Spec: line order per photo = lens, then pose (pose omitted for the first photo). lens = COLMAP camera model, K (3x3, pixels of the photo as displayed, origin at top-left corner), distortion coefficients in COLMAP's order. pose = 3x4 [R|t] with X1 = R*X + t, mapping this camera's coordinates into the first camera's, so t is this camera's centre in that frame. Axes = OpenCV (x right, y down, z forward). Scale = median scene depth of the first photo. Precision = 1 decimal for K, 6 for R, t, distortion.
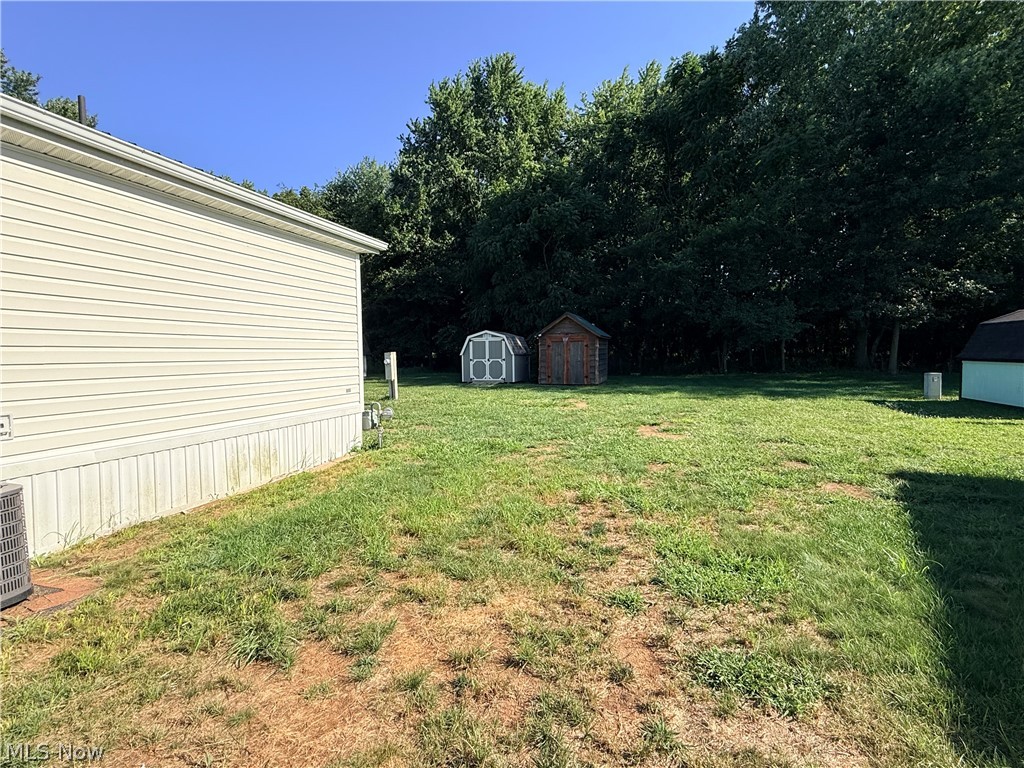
lens RADIAL K [[461.7, 0, 512.0], [0, 461.7, 384.0], [0, 0, 1]] dist [-0.001836, 0.000109]
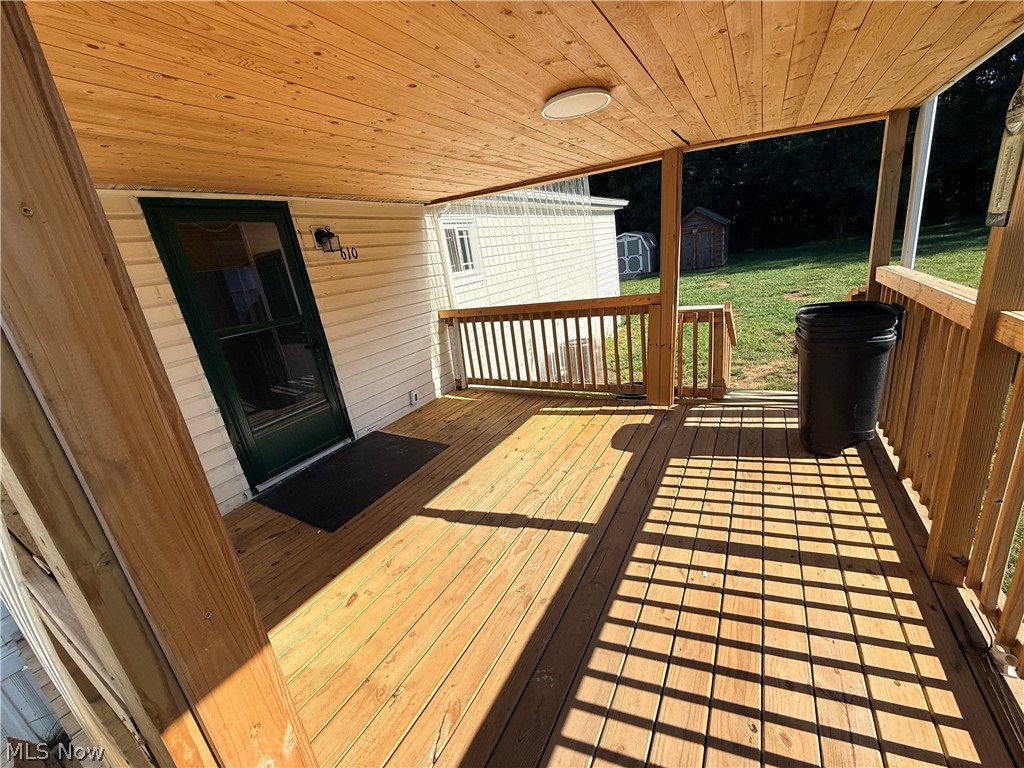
lens RADIAL K [[408.4, 0, 510.3], [0, 408.4, 383.2], [0, 0, 1]] dist [0.001824, 0.000061]
pose [[0.971031, -0.069572, -0.228600, -0.132794], [0.125080, 0.963131, 0.238186, -0.025537], [0.203601, -0.259880, 0.943933, -0.220581]]
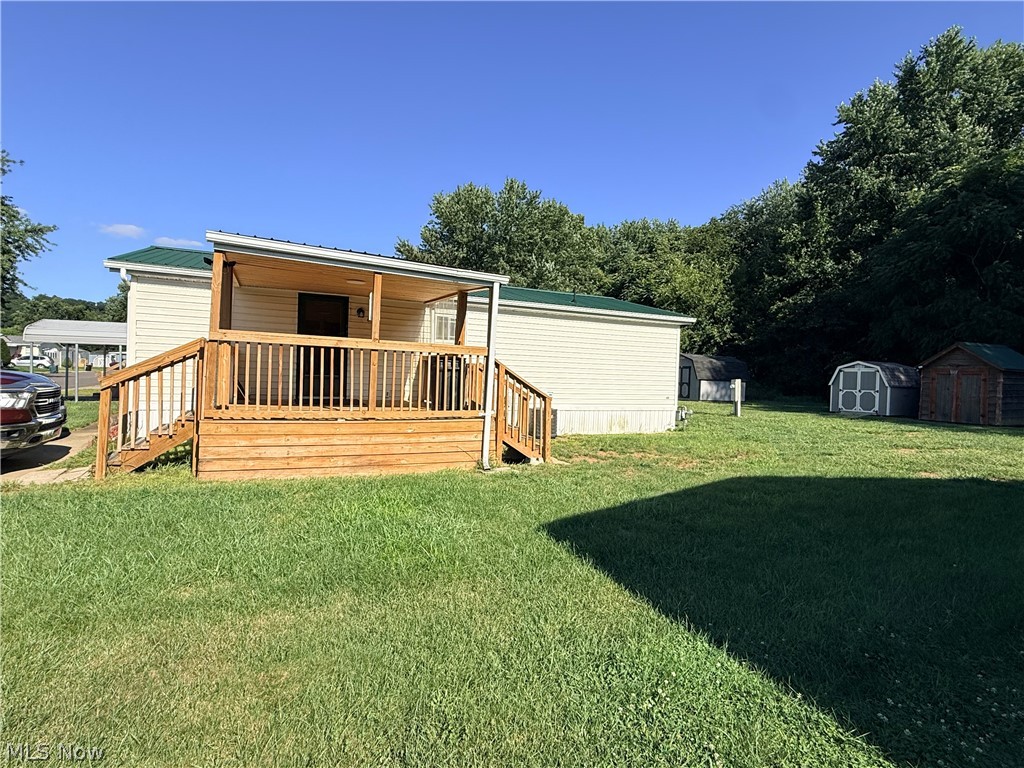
lens RADIAL K [[532.5, 0, 512.0], [0, 532.5, 384.0], [0, 0, 1]] dist [-0.001867, -0.000393]
pose [[0.695901, 0.039293, -0.717062, 0.246478], [-0.080482, 0.996479, -0.023503, 0.019286], [0.713614, 0.074066, 0.696613, -0.316802]]
